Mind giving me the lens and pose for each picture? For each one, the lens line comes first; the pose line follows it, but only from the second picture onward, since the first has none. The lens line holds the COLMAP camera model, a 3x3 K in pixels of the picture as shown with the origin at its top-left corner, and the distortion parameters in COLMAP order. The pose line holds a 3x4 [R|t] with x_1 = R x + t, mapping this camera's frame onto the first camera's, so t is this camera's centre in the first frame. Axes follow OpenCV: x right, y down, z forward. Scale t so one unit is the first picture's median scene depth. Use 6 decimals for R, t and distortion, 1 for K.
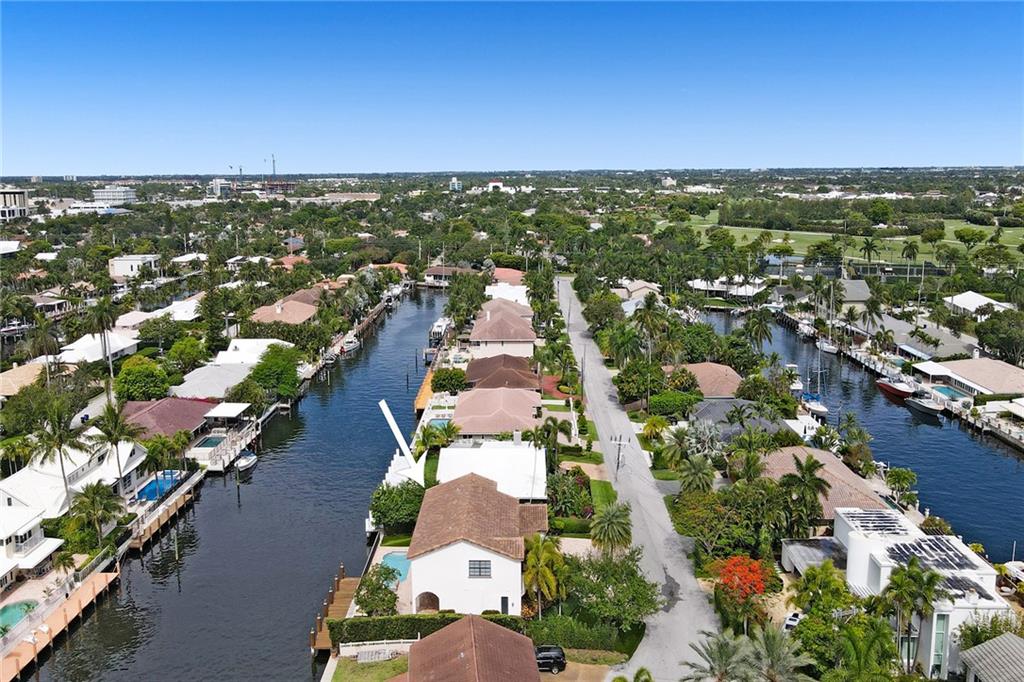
lens RADIAL K [[923.8, 0, 512.0], [0, 923.8, 341.0], [0, 0, 1]] dist [-0.008165, 0.064724]
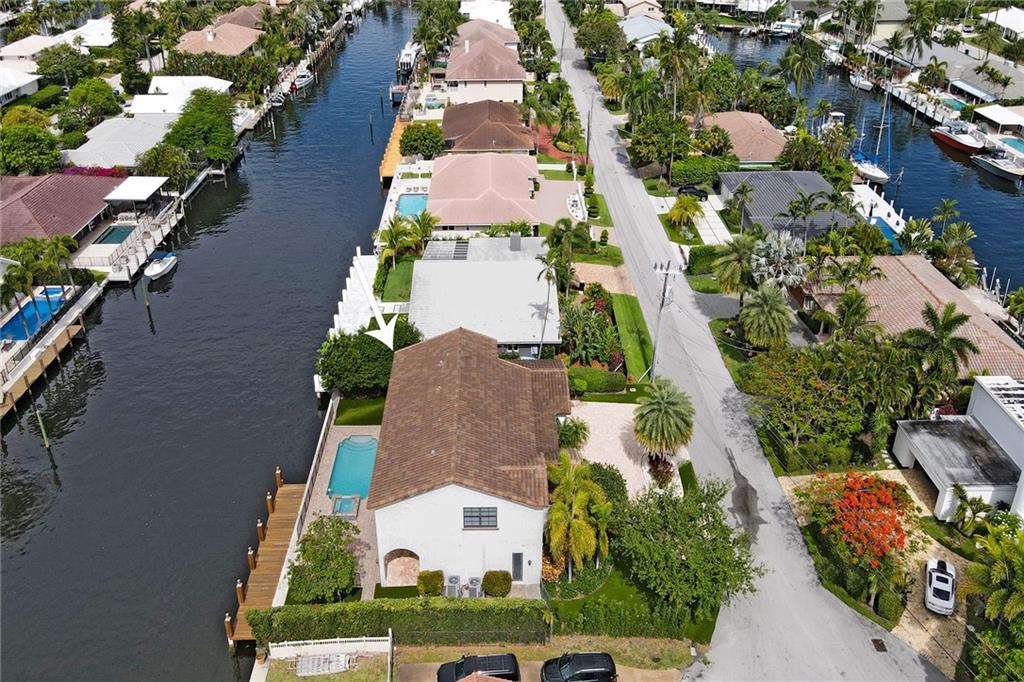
lens RADIAL K [[923.8, 0, 512.0], [0, 923.8, 341.0], [0, 0, 1]] dist [-0.008165, 0.064724]
pose [[0.999619, -0.007059, 0.026669, -0.013274], [-0.001220, 0.954455, 0.298353, -0.031158], [-0.027561, -0.298272, 0.954083, 0.190484]]
